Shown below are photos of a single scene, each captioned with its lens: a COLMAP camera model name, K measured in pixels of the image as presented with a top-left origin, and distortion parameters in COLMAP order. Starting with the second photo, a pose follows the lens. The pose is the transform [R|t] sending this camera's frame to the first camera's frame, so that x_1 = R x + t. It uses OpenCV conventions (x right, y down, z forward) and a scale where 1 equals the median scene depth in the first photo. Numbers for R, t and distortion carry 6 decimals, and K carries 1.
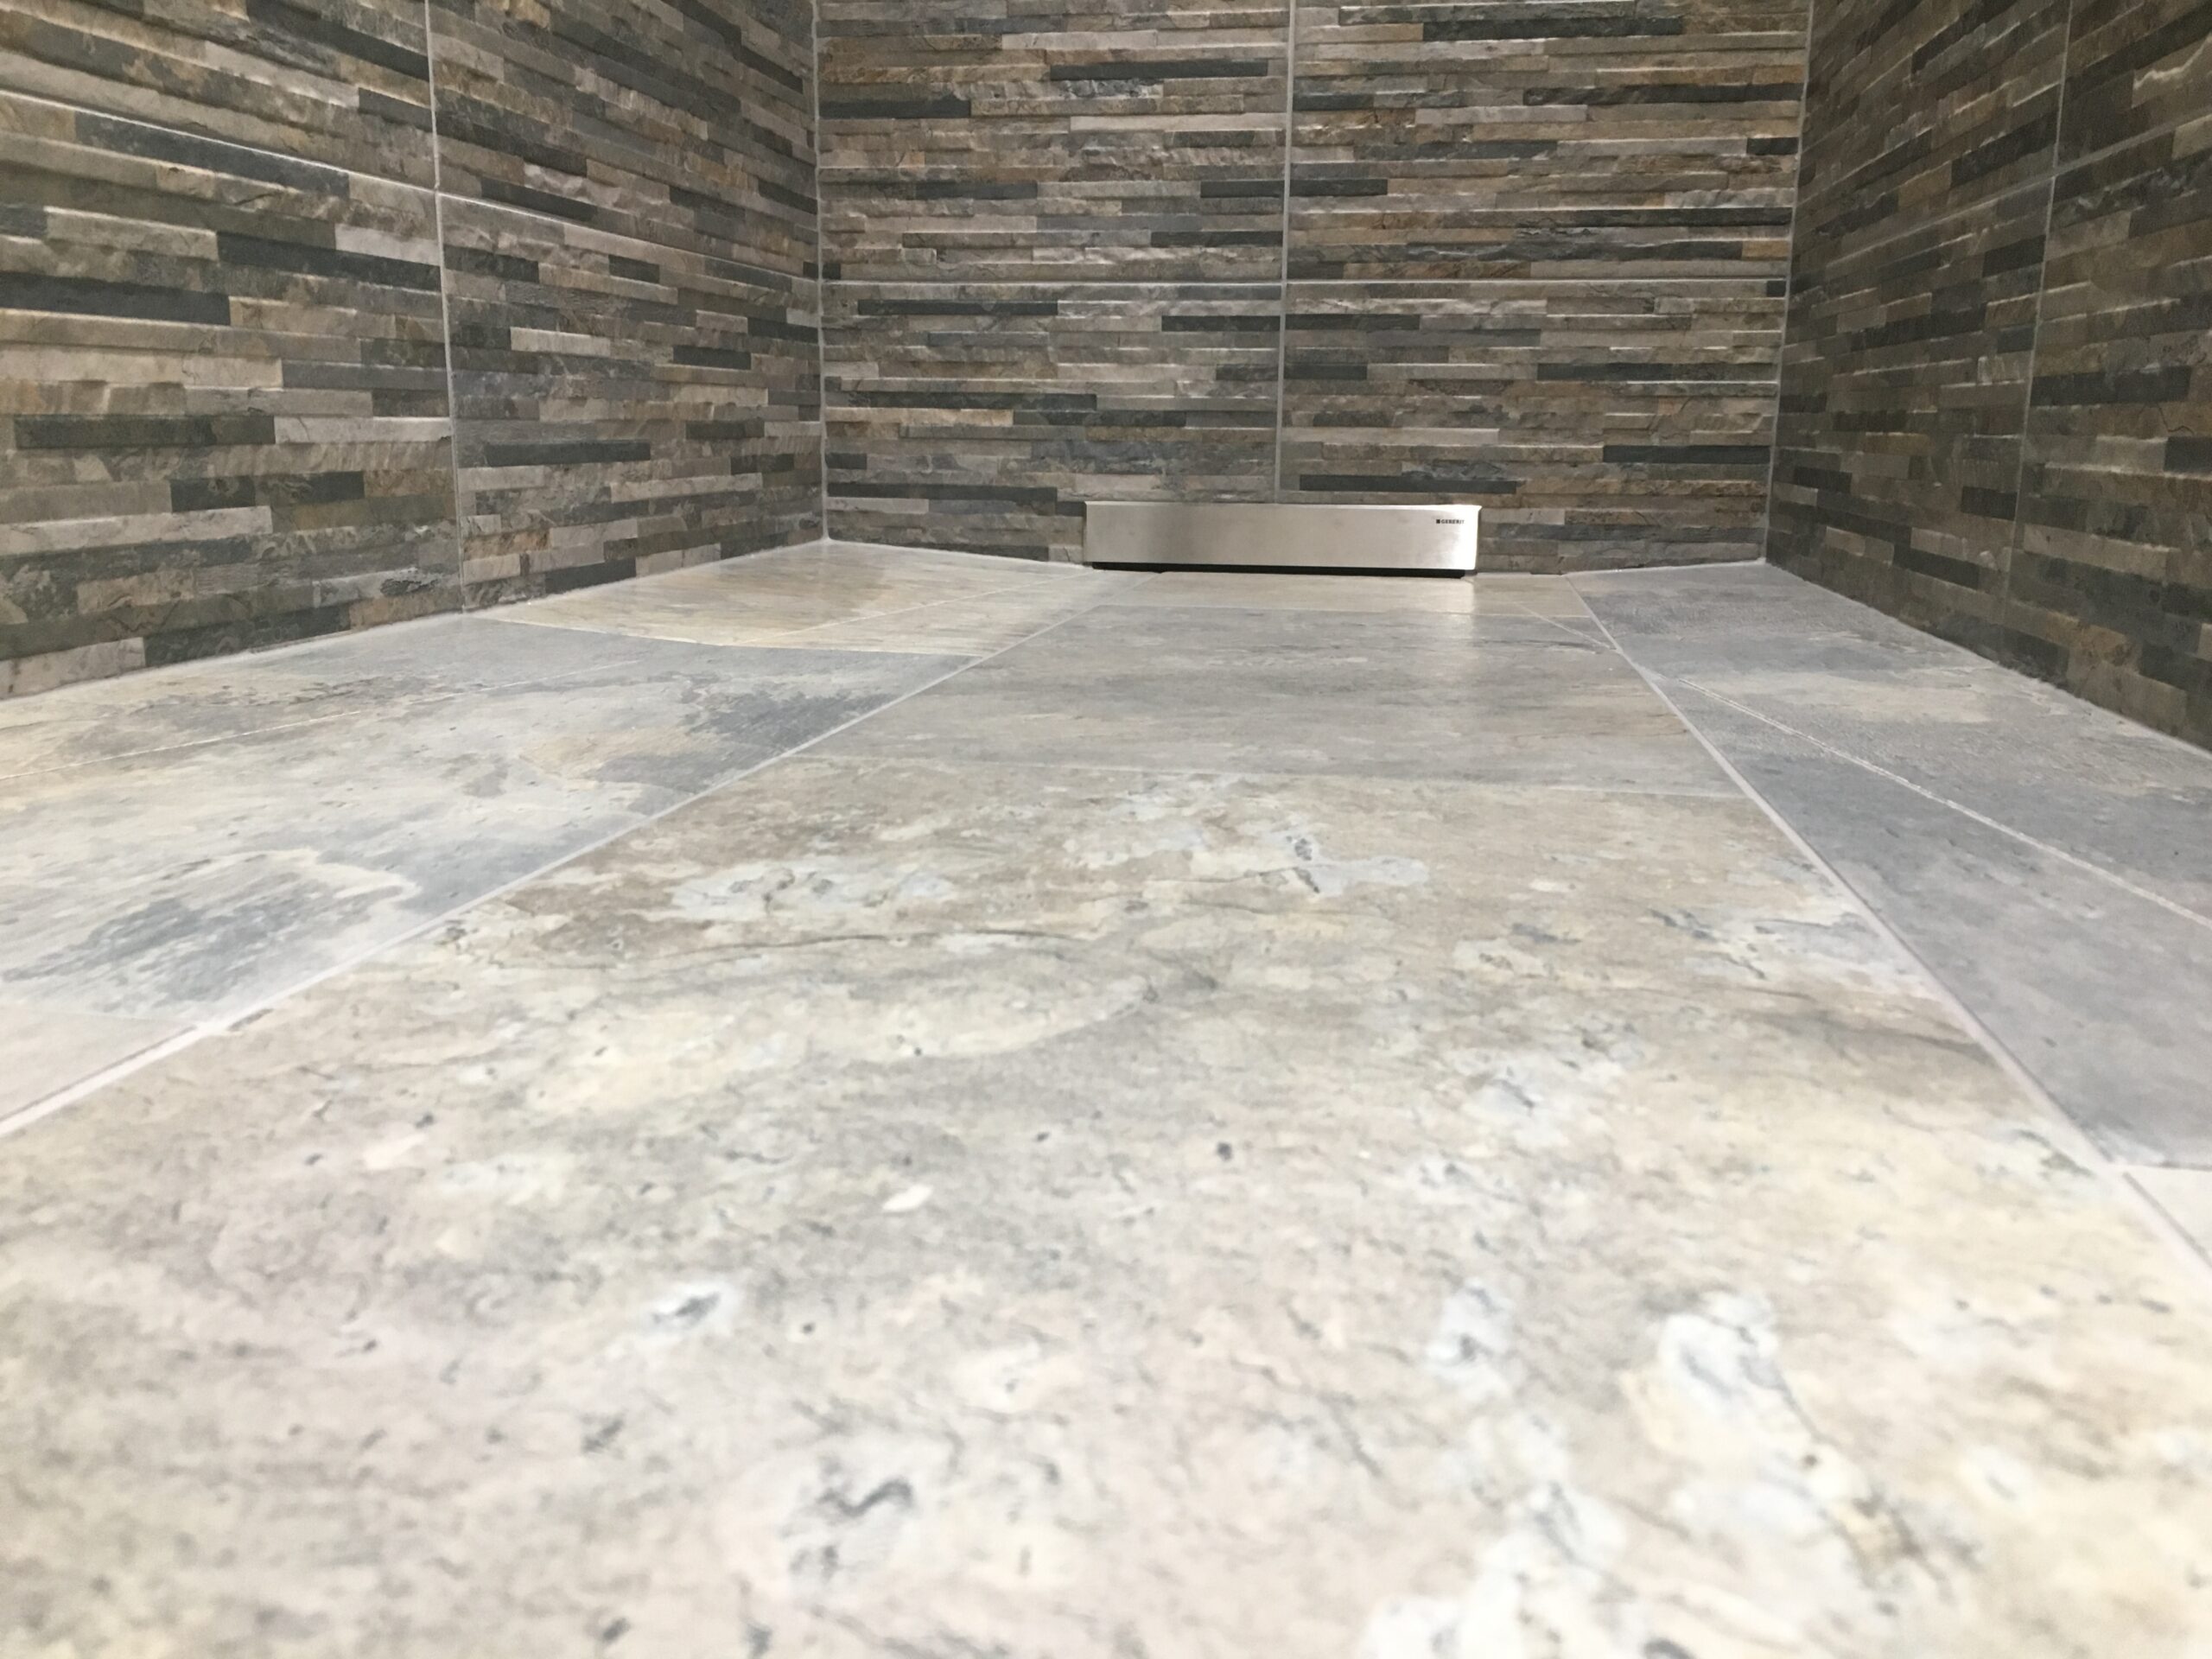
lens RADIAL K [[1884.1, 0, 1105.3], [0, 1884.1, 816.2], [0, 0, 1]] dist [0.084155, -0.111216]
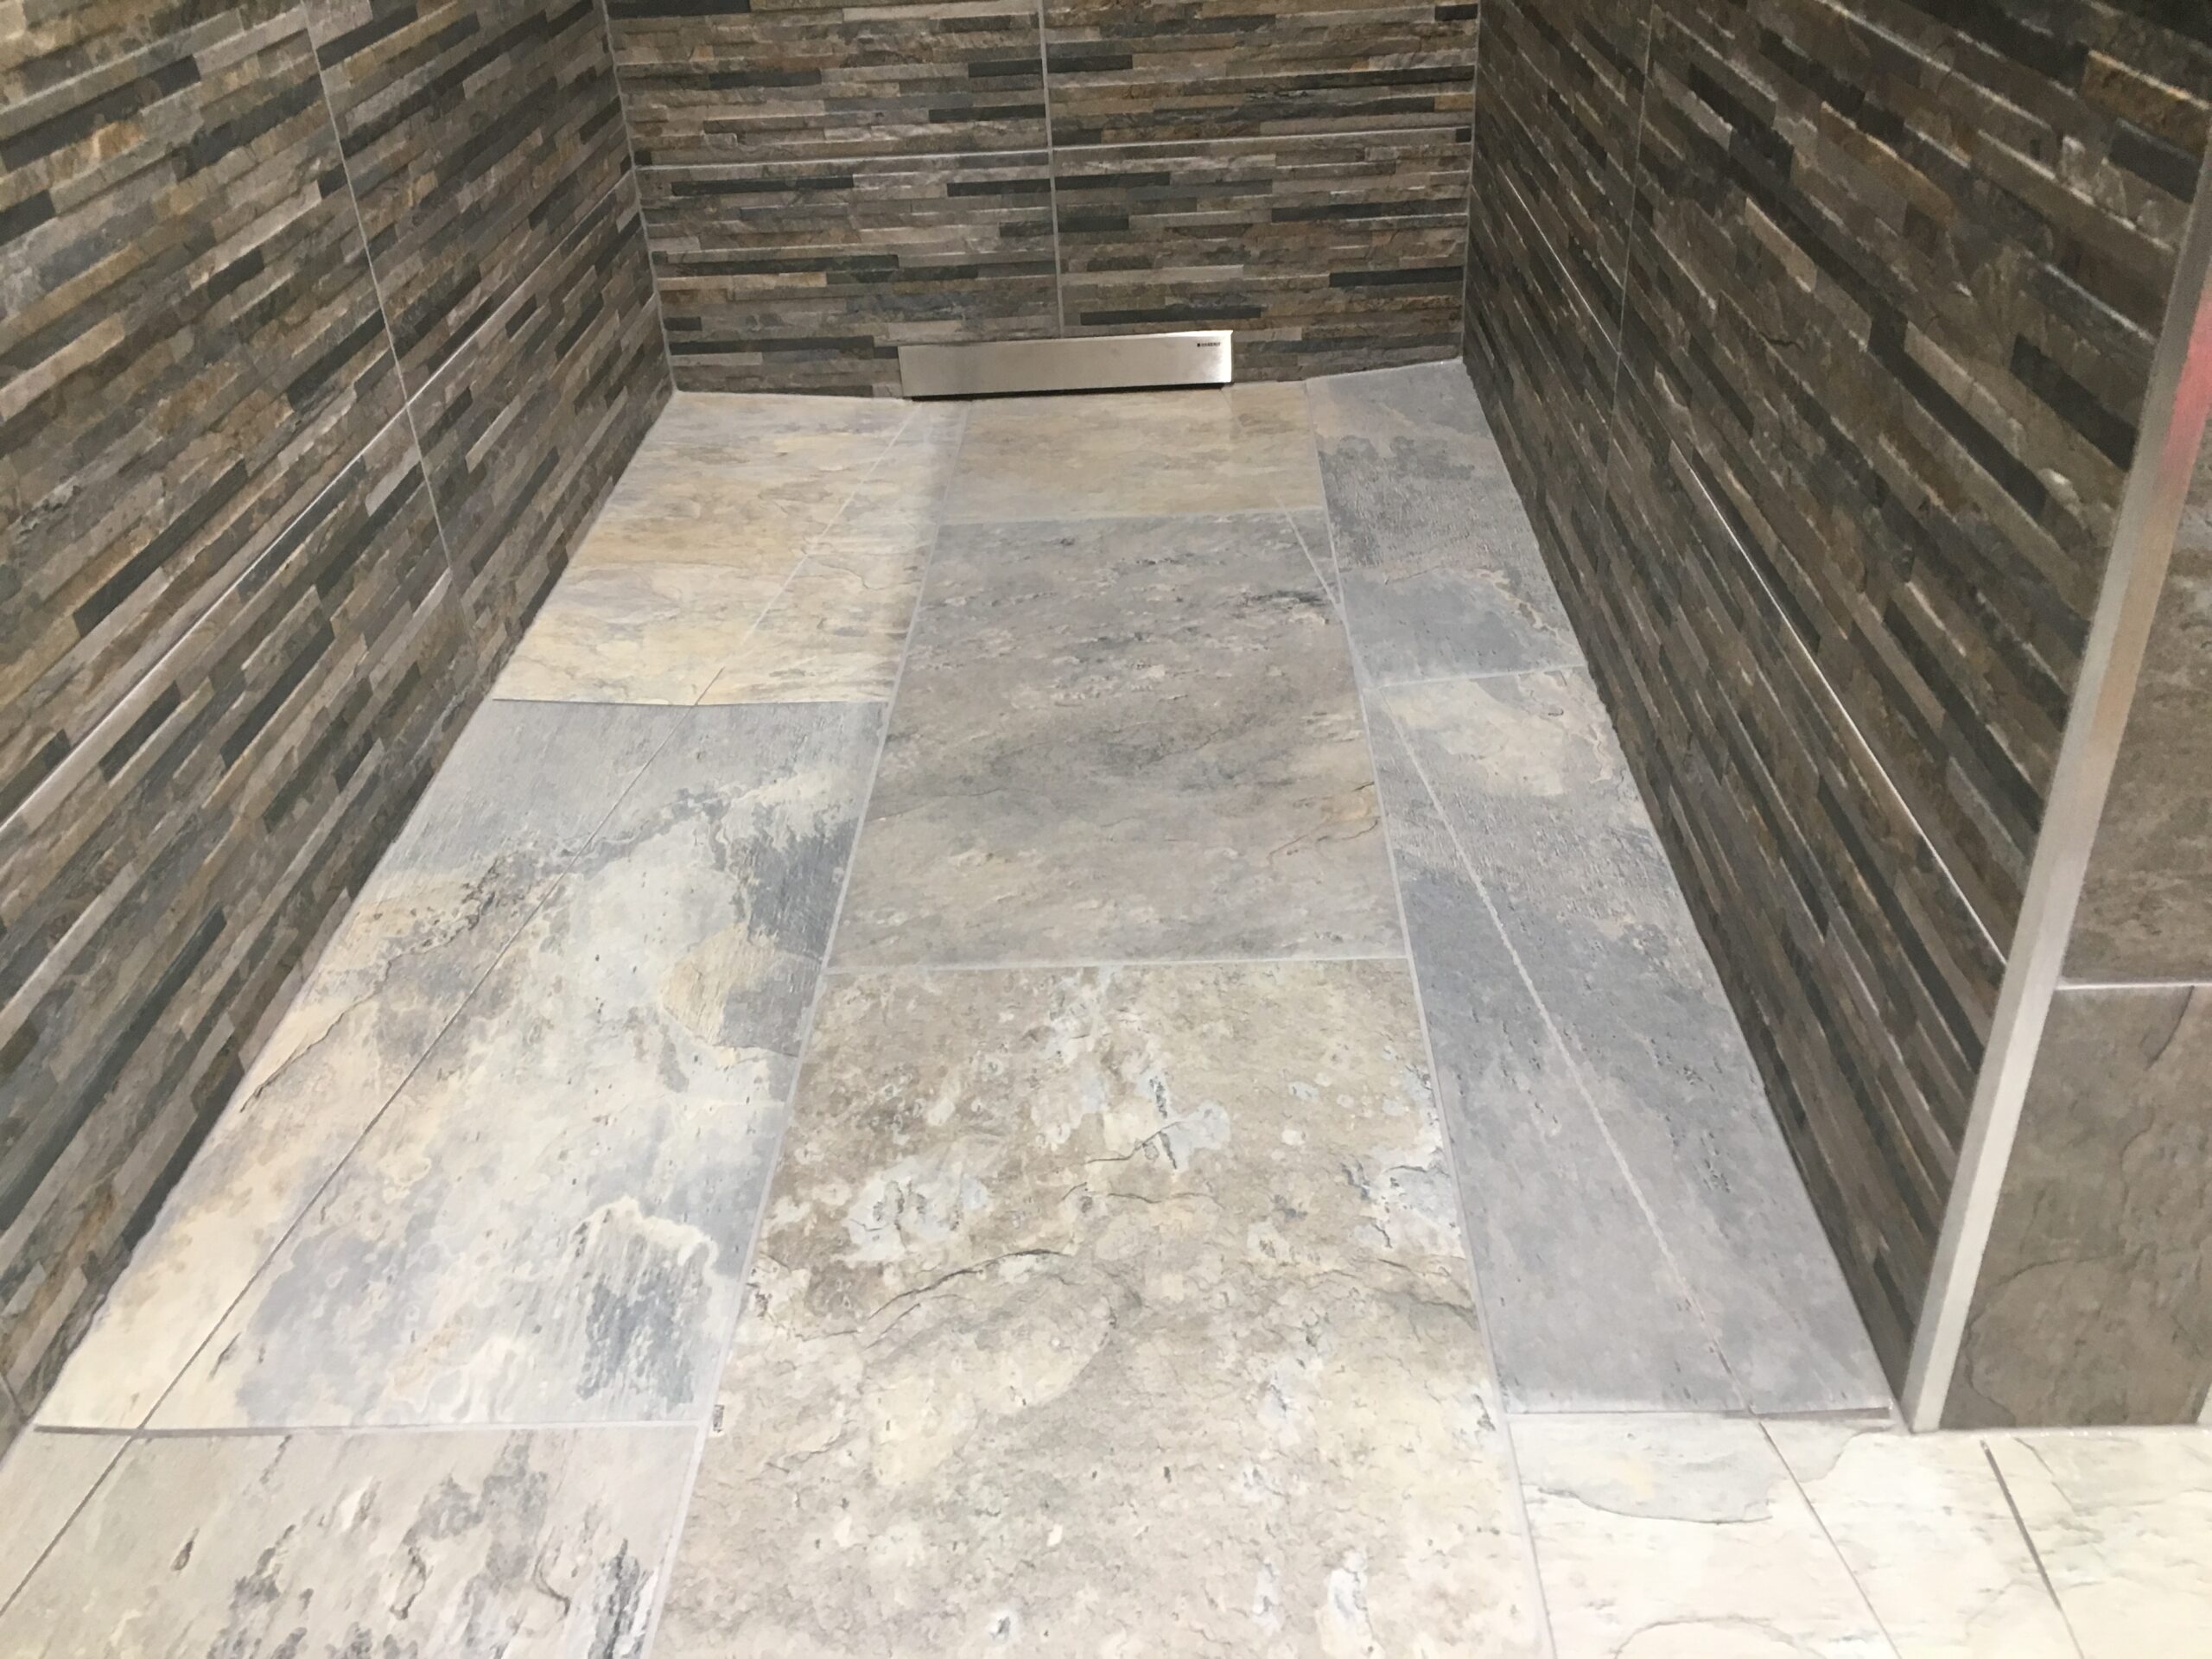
lens RADIAL K [[1884.1, 0, 1105.3], [0, 1884.1, 816.2], [0, 0, 1]] dist [0.084155, -0.111216]
pose [[0.987744, -0.130141, 0.086173, -0.025387], [0.092792, 0.933541, 0.346253, -0.314040], [-0.125508, -0.334013, 0.934175, -0.219981]]
